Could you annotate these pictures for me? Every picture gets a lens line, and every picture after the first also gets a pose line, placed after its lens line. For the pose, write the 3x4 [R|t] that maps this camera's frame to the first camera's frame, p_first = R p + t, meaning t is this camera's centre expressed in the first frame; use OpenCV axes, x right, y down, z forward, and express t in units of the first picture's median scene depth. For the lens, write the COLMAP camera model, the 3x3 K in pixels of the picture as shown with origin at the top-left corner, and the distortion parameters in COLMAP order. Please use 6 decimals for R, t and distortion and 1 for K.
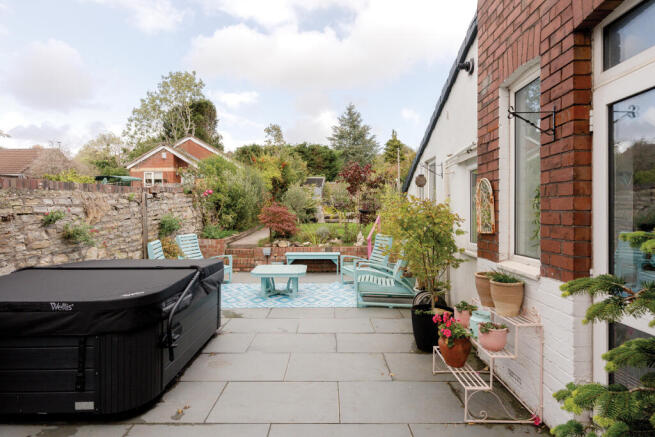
lens RADIAL K [[369.6, 0, 326.0], [0, 369.6, 214.1], [0, 0, 1]] dist [-0.001478, 0.000017]
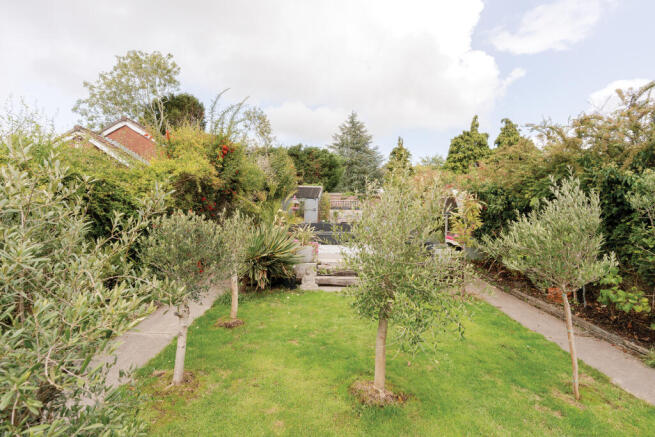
lens RADIAL K [[301.1, 0, 330.5], [0, 301.1, 220.3], [0, 0, 1]] dist [-0.001933, -0.000078]
pose [[0.999642, 0.022416, 0.014630, 0.005427], [-0.022441, 0.999747, 0.001563, -0.026152], [-0.014591, -0.001890, 0.999892, 0.325392]]
